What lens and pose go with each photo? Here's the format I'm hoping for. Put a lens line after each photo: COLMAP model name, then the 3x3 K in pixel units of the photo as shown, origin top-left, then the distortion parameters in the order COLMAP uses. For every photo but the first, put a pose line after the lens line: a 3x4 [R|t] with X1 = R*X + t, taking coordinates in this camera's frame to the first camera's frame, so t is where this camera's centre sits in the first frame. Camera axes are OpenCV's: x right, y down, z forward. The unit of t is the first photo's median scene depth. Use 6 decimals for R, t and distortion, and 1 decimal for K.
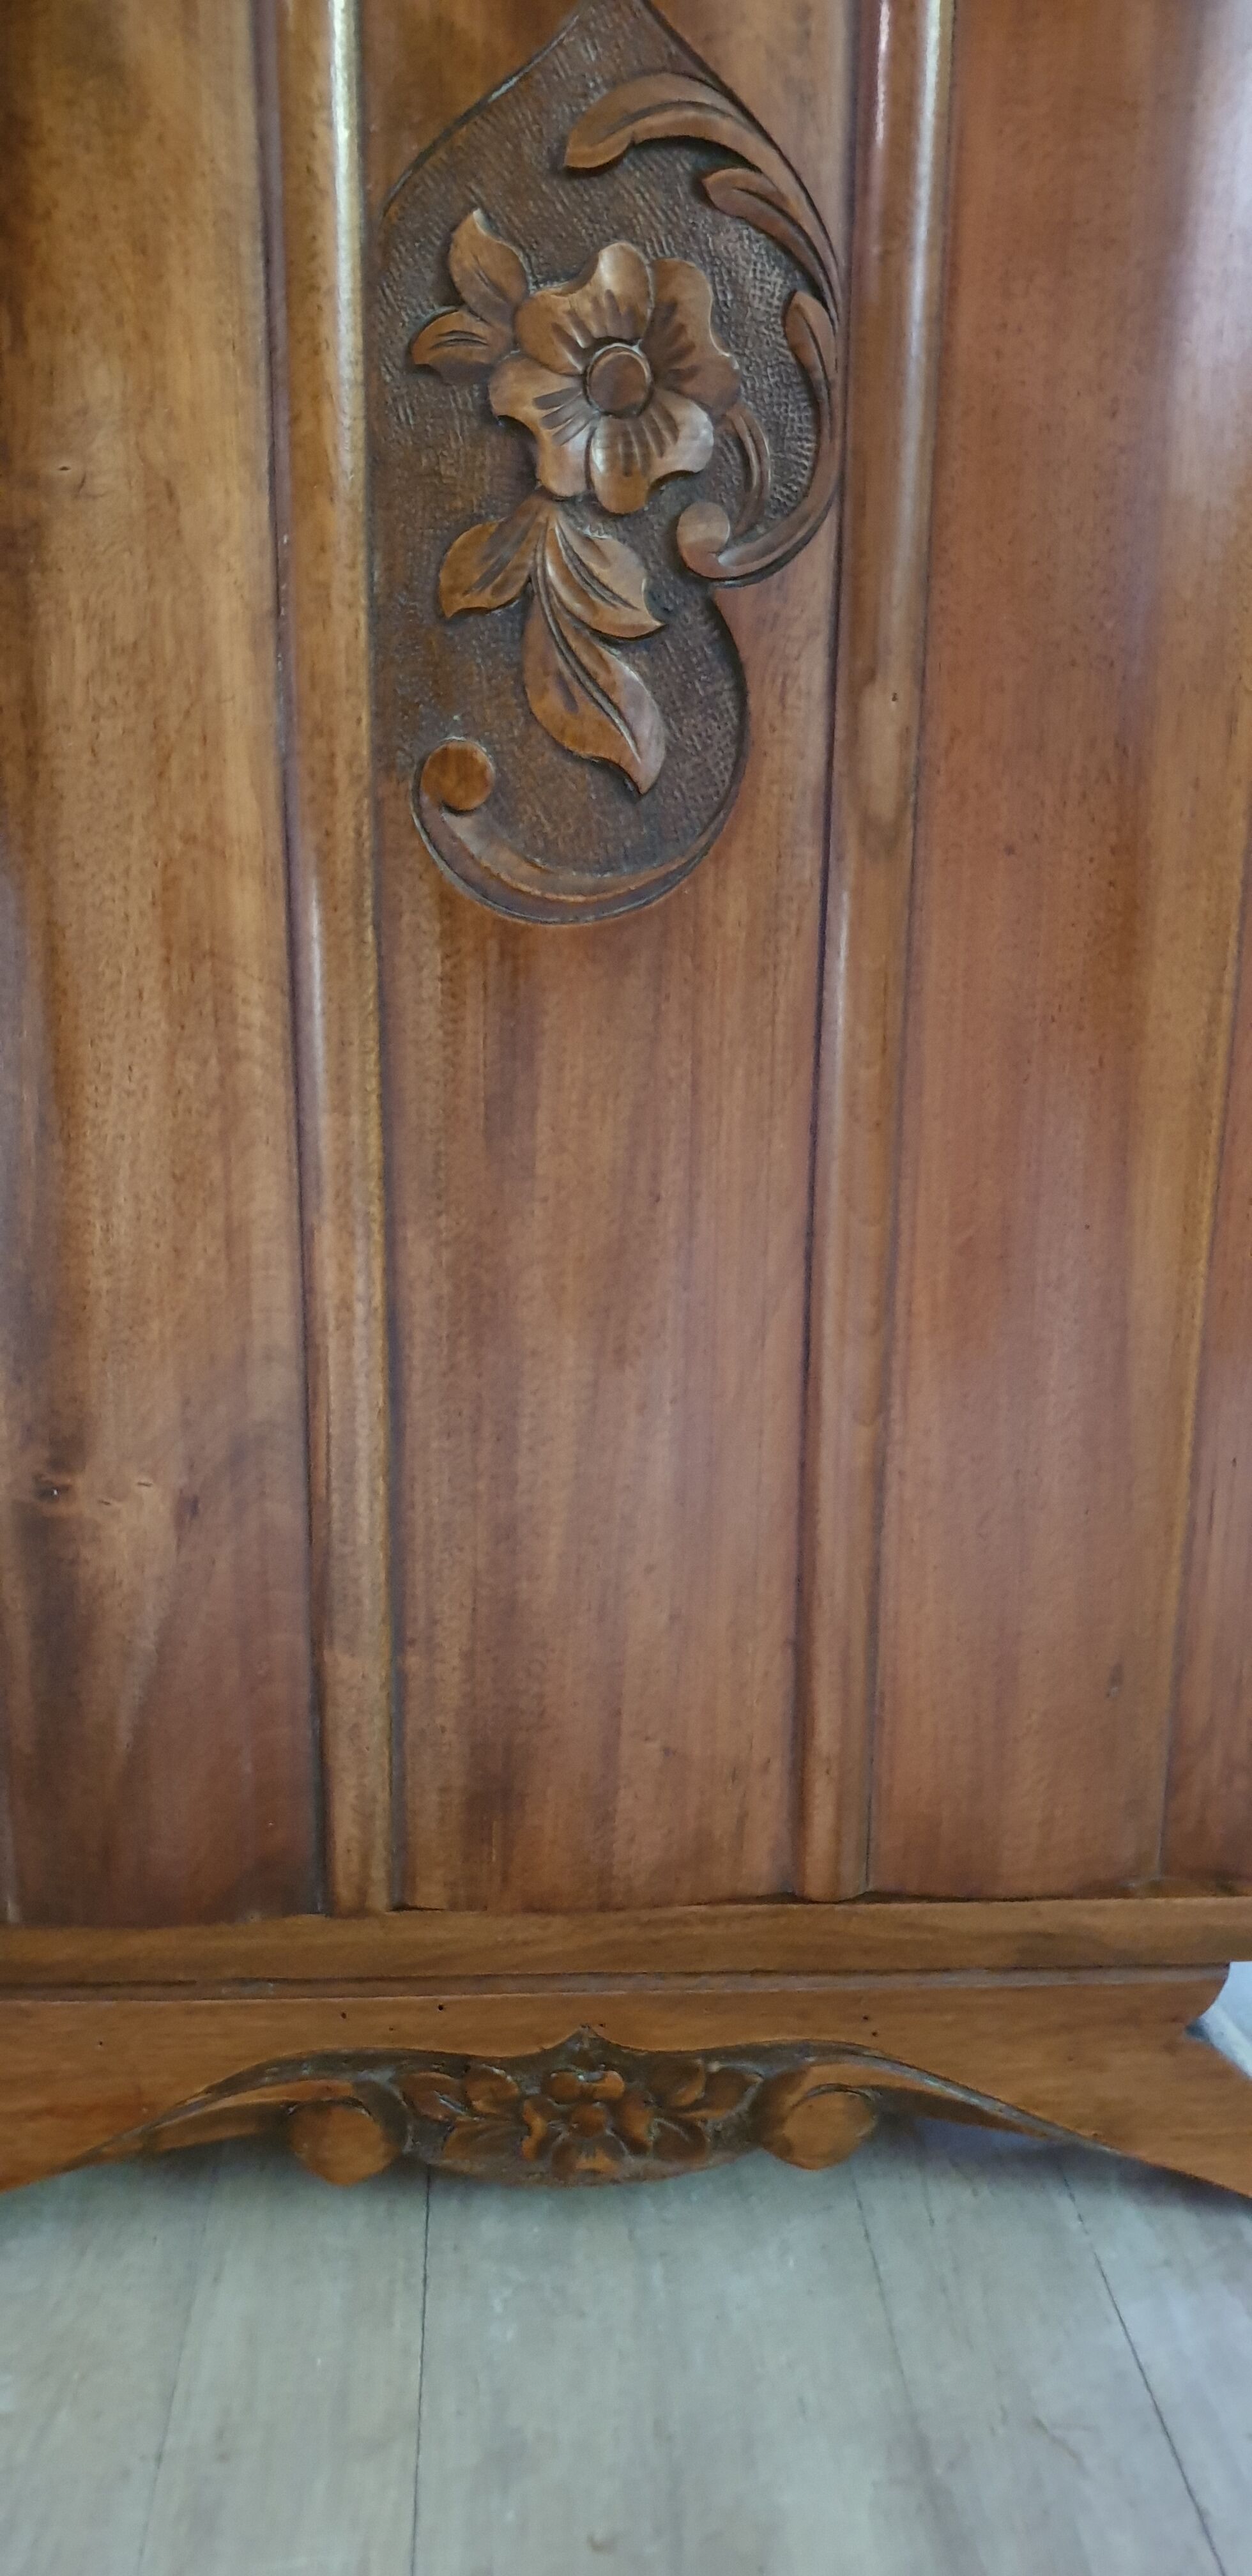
lens RADIAL K [[1974.3, 0, 635.6], [0, 1974.3, 1306.9], [0, 0, 1]] dist [-0.025882, 0.041972]
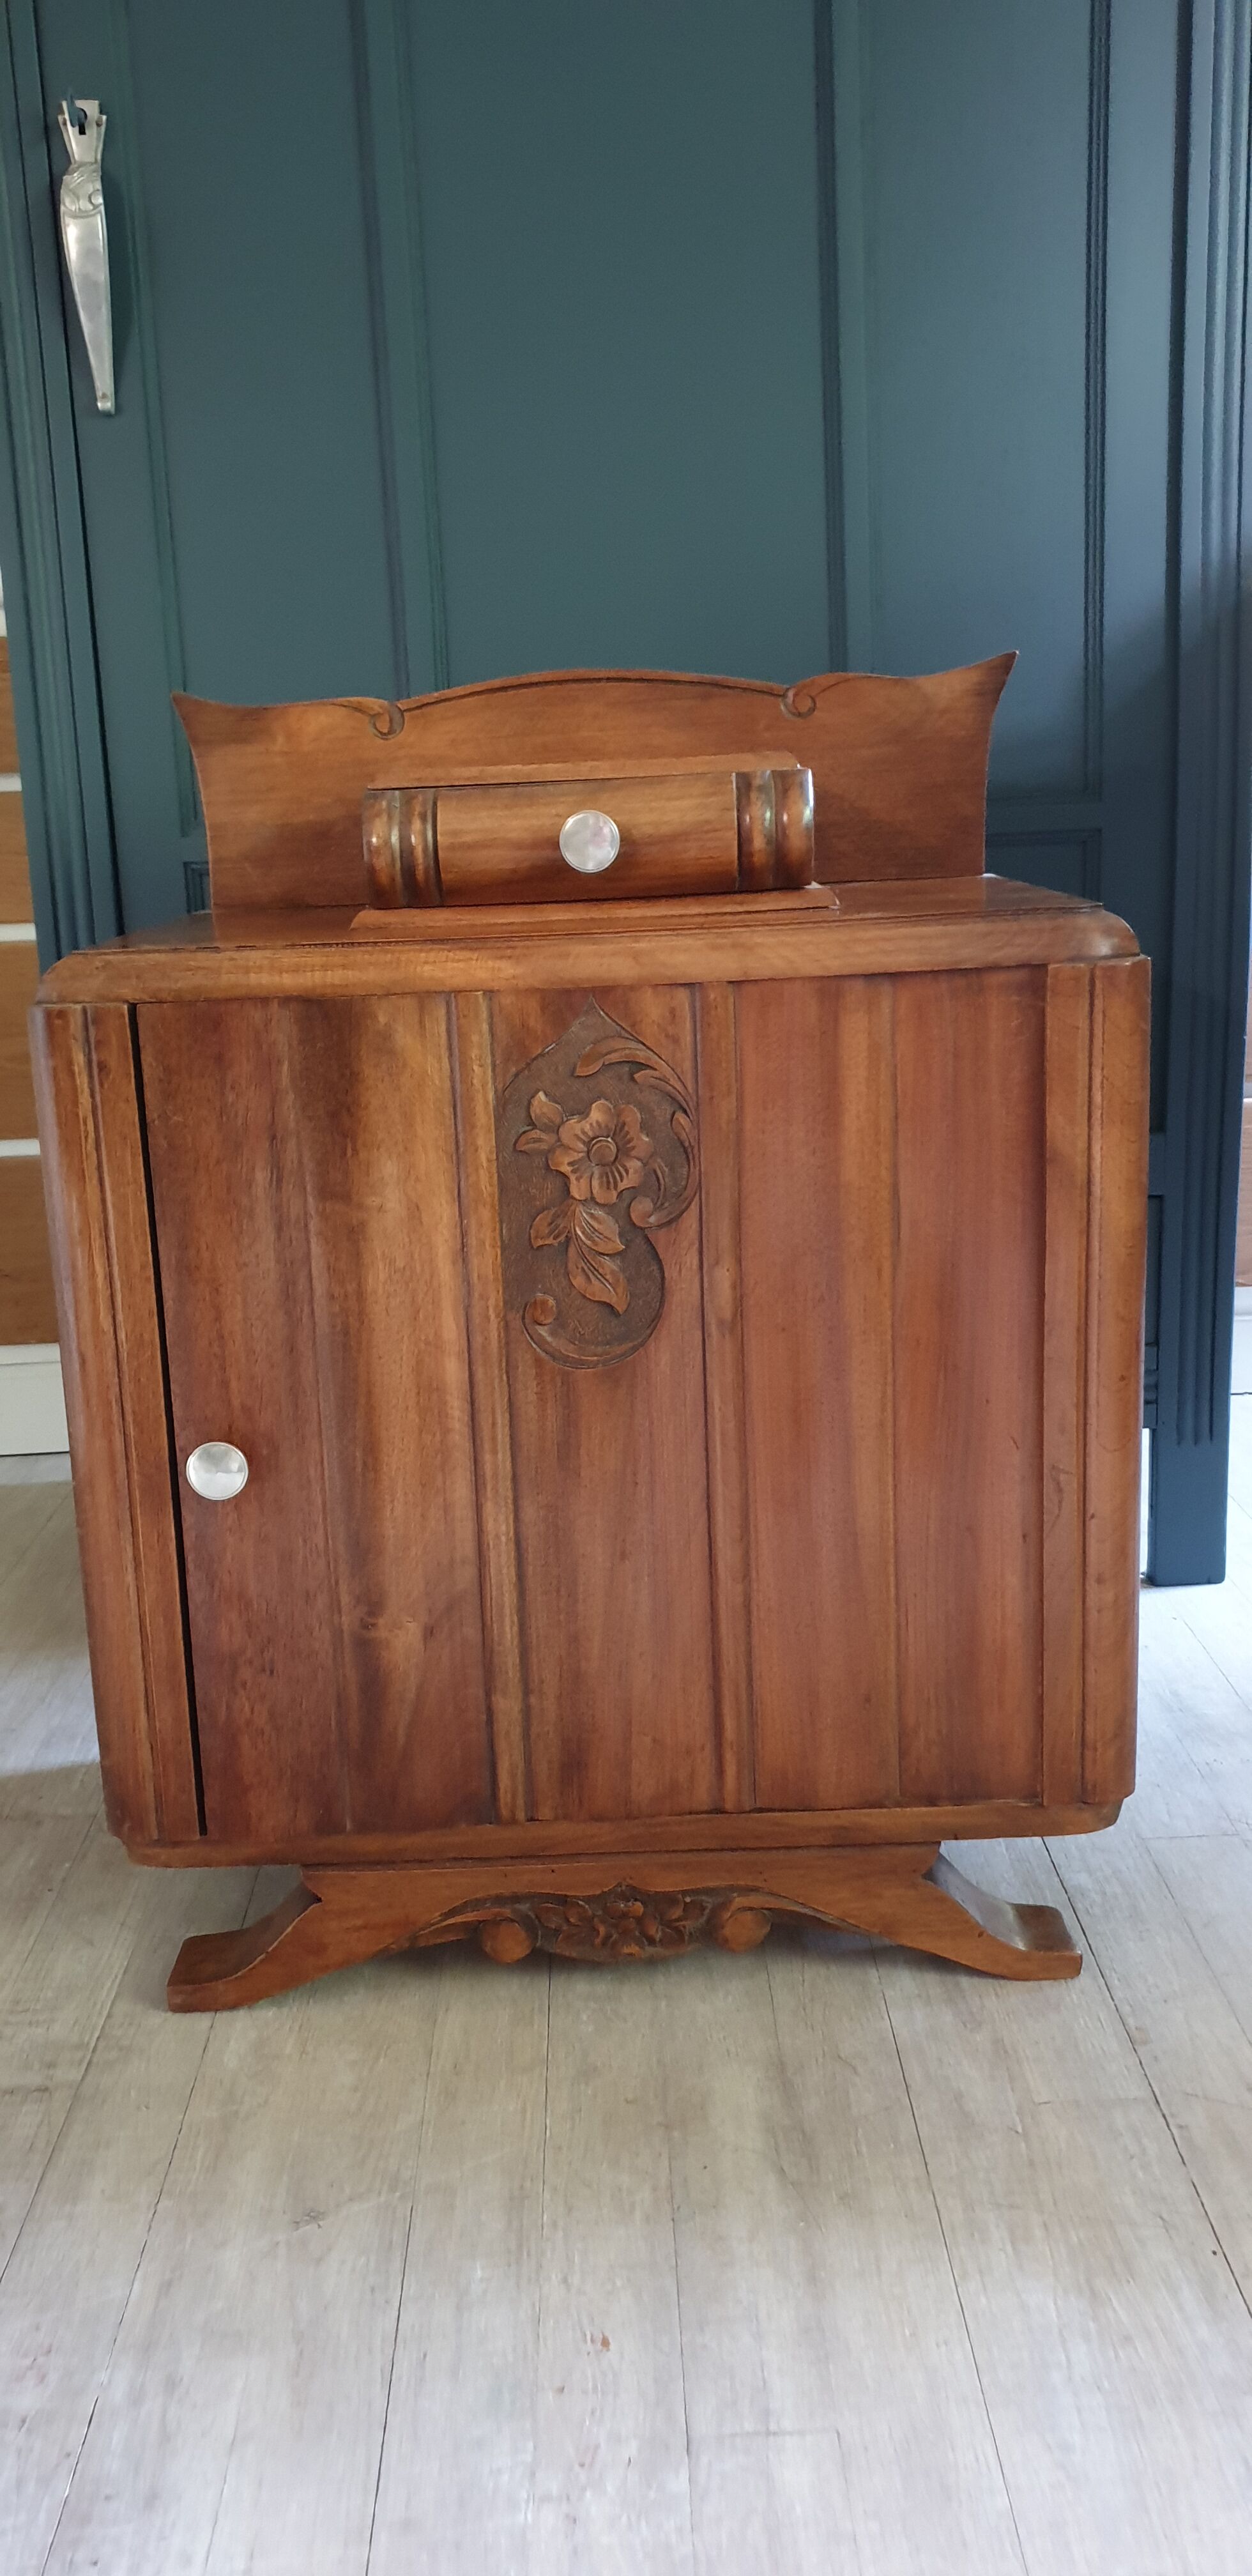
lens RADIAL K [[1974.3, 0, 641.9], [0, 1974.3, 1267.2], [0, 0, 1]] dist [-0.025882, 0.041972]
pose [[0.997974, -0.036987, -0.051766, 0.139457], [0.033943, 0.997710, -0.058503, -0.168166], [0.053812, 0.056627, 0.996944, -1.212670]]
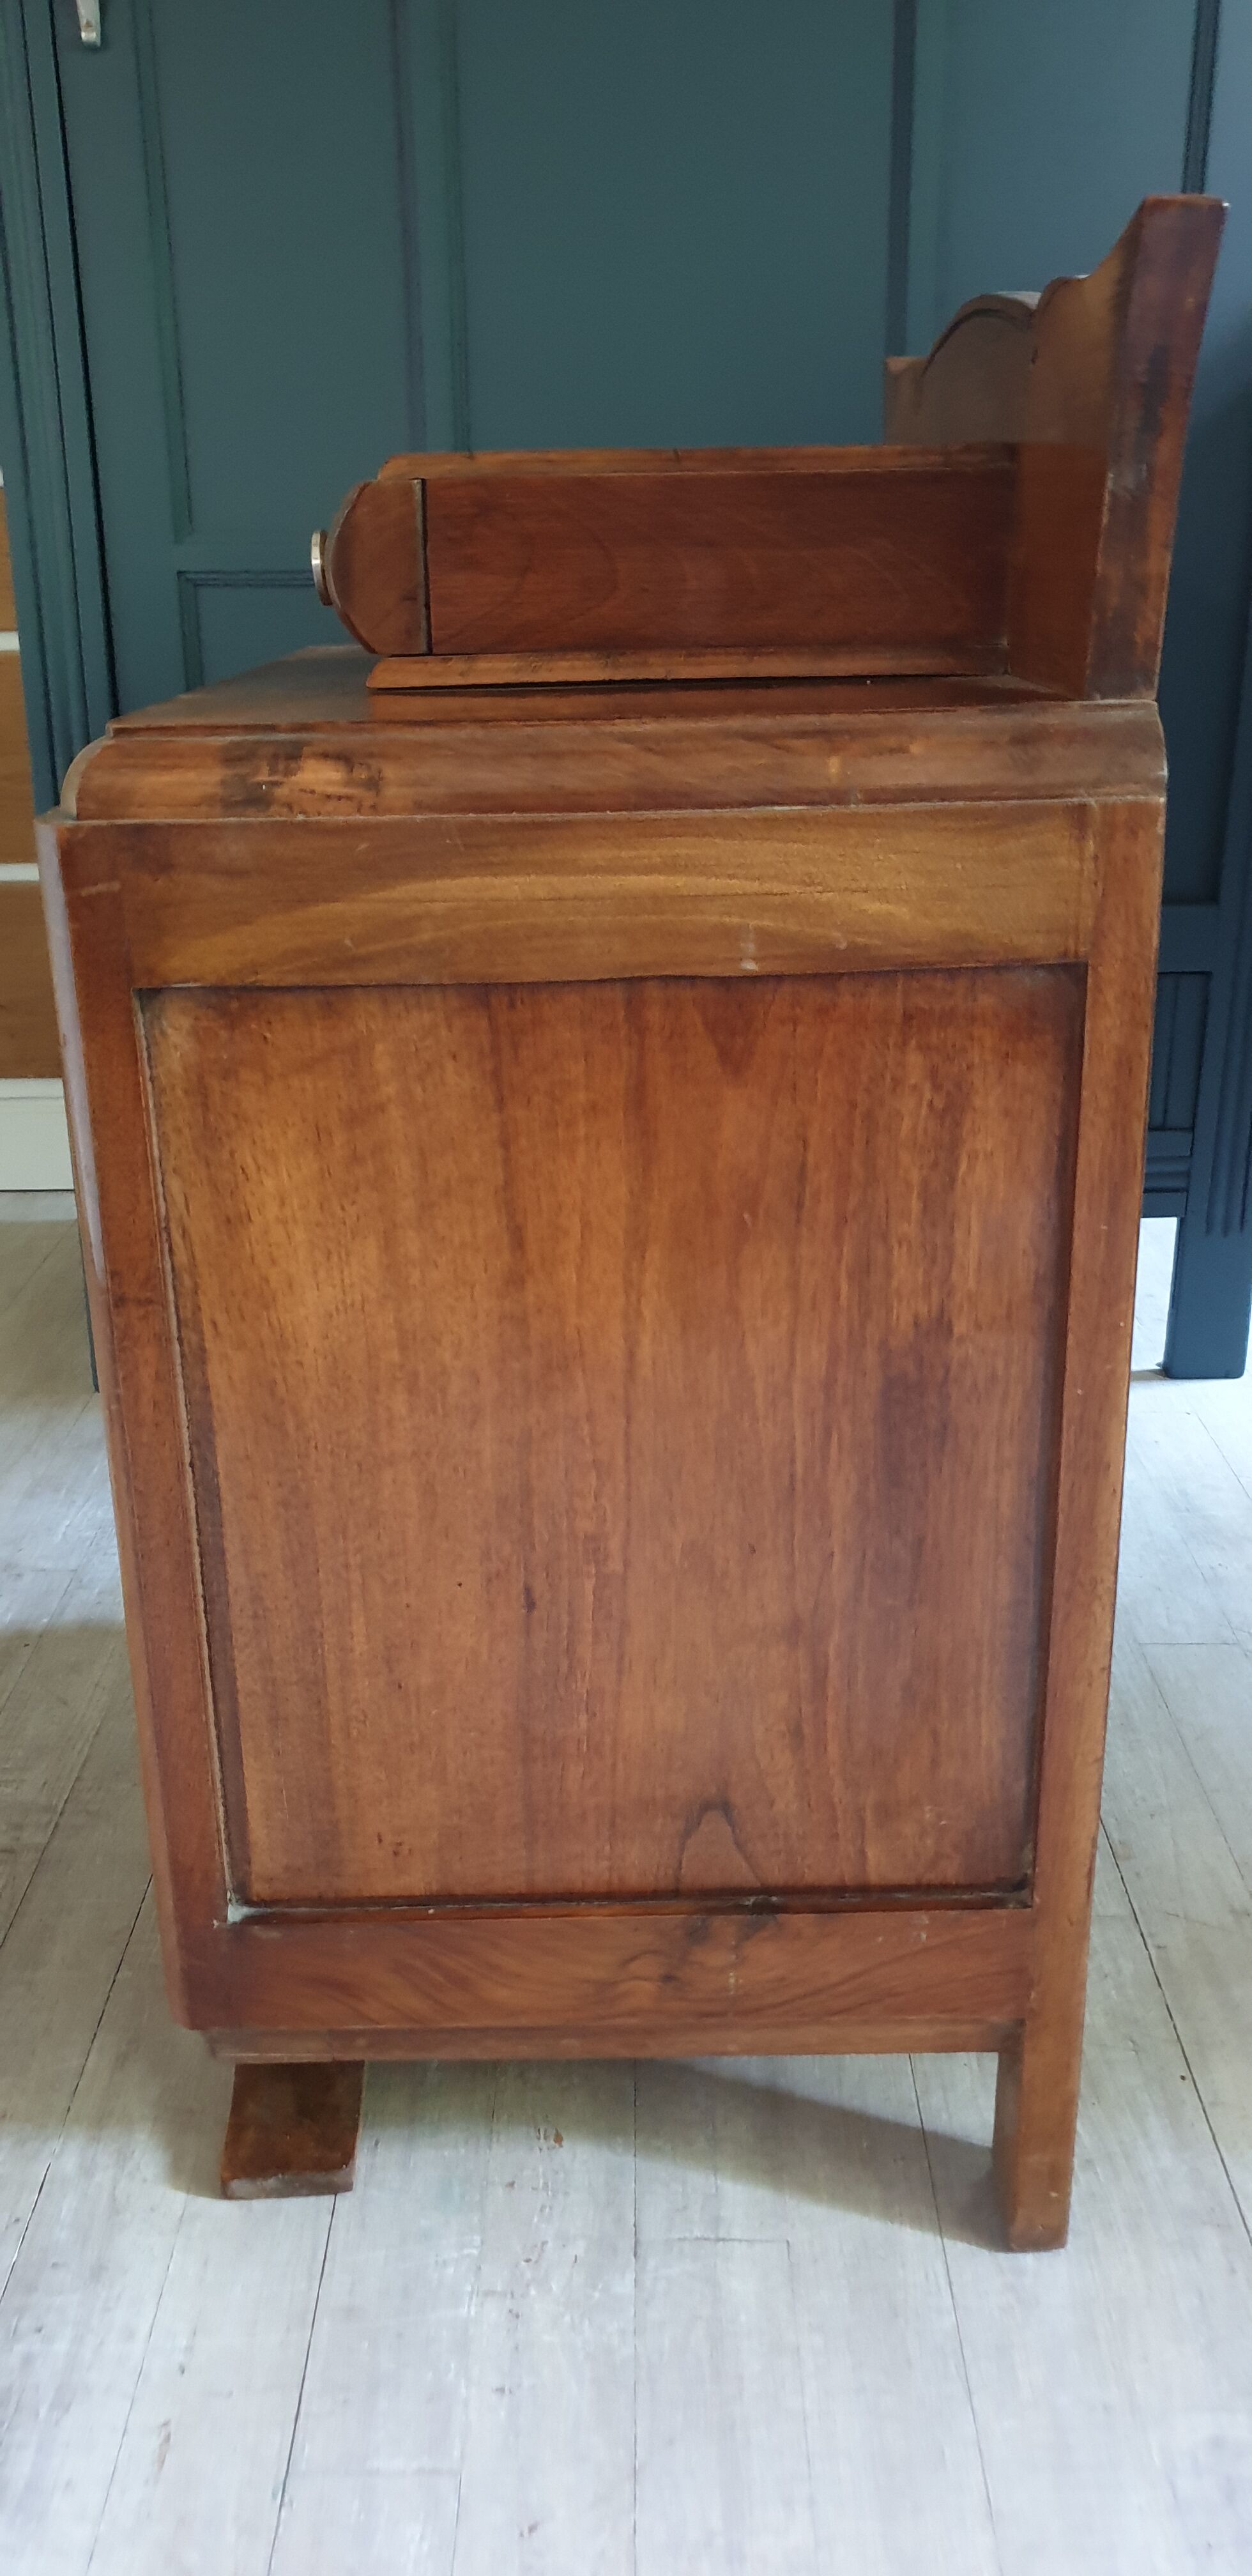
lens RADIAL K [[1974.3, 0, 624.1], [0, 1974.3, 1271.4], [0, 0, 1]] dist [-0.025882, 0.041972]
pose [[0.997132, 0.010527, -0.074952, 0.160607], [-0.004974, 0.997253, 0.073897, -0.208347], [0.075525, -0.073312, 0.994445, -1.075090]]
